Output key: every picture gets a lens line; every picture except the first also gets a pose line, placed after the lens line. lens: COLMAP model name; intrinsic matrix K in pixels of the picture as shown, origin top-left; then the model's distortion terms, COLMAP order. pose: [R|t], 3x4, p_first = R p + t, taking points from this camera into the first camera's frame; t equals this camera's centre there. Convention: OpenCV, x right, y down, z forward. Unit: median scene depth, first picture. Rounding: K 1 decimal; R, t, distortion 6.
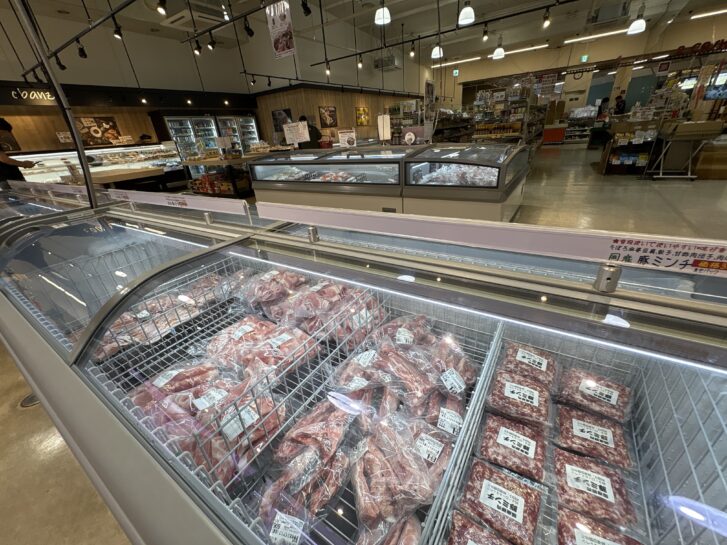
lens RADIAL K [[290.4, 0, 364.3], [0, 290.4, 274.8], [0, 0, 1]] dist [0.000061, -0.000017]
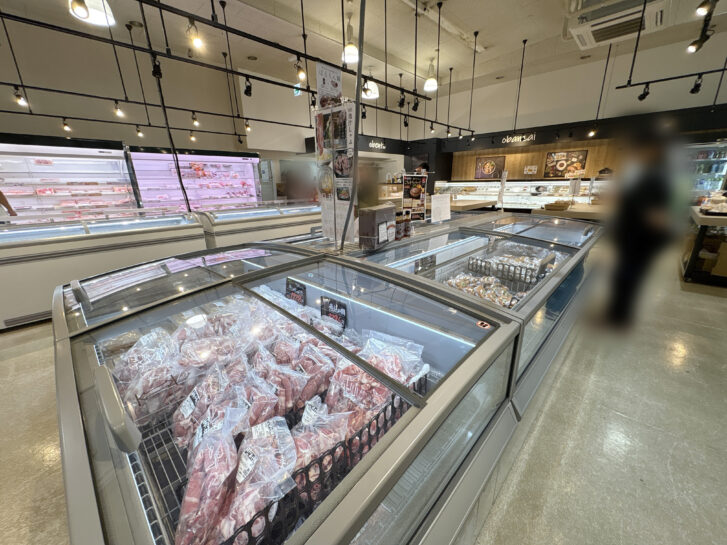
lens RADIAL K [[290.4, 0, 364.6], [0, 290.4, 272.4], [0, 0, 1]] dist [0.000061, -0.000017]
pose [[-0.182673, 0.363007, -0.913705, 0.316372], [-0.414320, 0.814370, 0.406375, -0.322612], [0.891610, 0.452800, 0.001638, 0.564789]]
